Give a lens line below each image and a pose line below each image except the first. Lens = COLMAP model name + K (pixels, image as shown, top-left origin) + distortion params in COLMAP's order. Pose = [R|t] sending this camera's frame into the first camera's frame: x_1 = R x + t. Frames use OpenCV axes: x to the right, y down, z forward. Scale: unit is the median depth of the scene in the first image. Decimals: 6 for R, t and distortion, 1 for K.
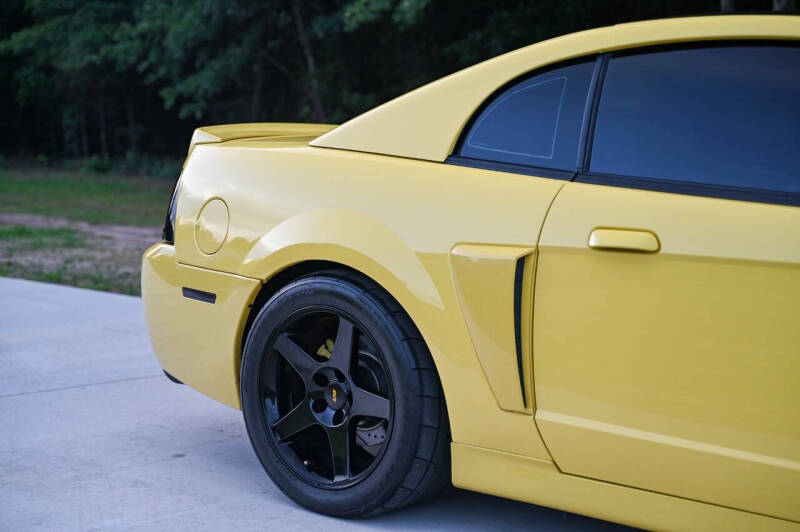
lens RADIAL K [[1698.6, 0, 401.4], [0, 1698.6, 209.4], [0, 0, 1]] dist [0.044377, -0.043809]
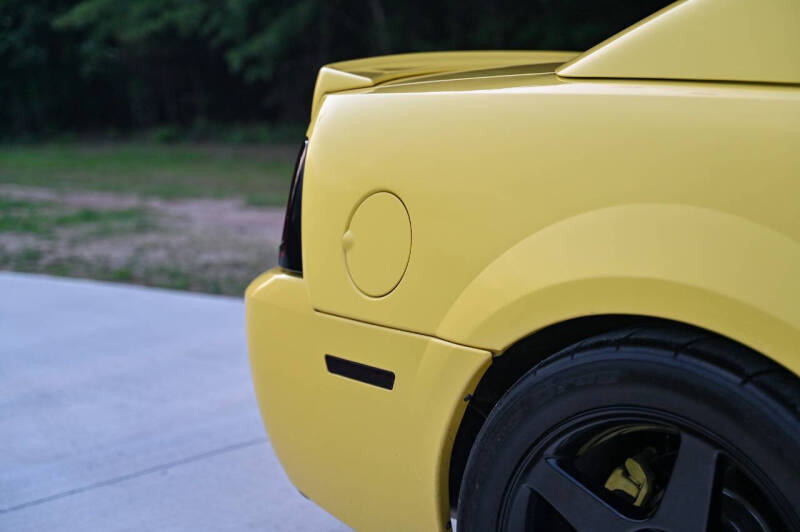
lens RADIAL K [[1662.6, 0, 397.8], [0, 1662.6, 267.0], [0, 0, 1]] dist [-0.036040, -0.067016]
pose [[0.997076, -0.061656, -0.045140, -0.034746], [0.064410, 0.995975, 0.062330, -0.006259], [0.041115, -0.065055, 0.997034, 0.205119]]
